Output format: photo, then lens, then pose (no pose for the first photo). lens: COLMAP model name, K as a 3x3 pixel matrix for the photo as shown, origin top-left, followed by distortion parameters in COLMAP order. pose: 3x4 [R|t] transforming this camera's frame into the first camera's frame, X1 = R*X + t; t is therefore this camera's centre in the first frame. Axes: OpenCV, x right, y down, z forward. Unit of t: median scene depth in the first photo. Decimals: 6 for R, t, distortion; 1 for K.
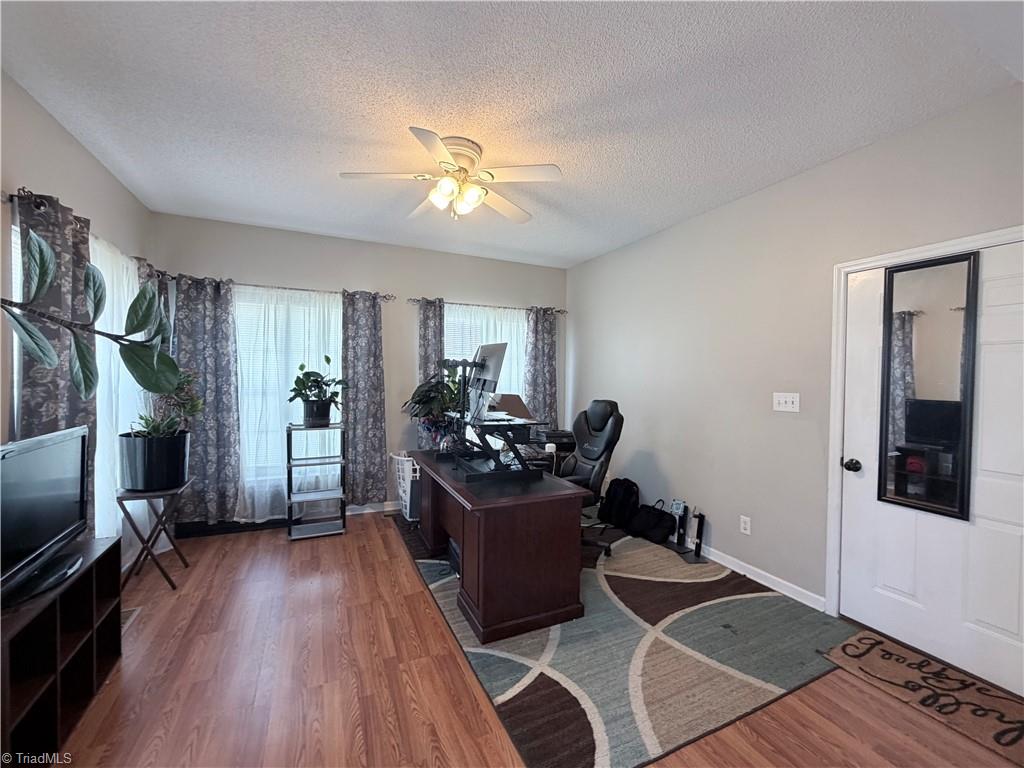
lens RADIAL K [[419.1, 0, 510.0], [0, 419.1, 384.2], [0, 0, 1]] dist [0.000234, -0.000489]
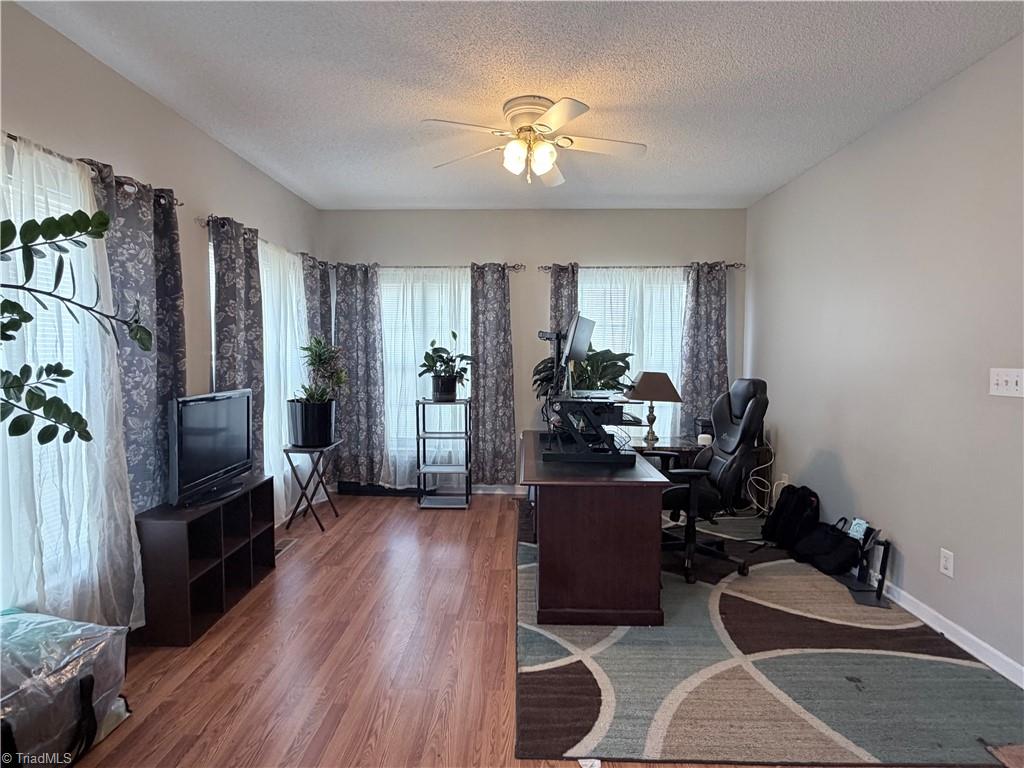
lens RADIAL K [[517.5, 0, 511.0], [0, 517.5, 383.6], [0, 0, 1]] dist [-0.001922, 0.000742]
pose [[0.896097, 0.016630, -0.443547, 0.274892], [-0.000717, 0.999351, 0.036019, 0.013941], [0.443858, -0.031959, 0.895527, -0.058294]]
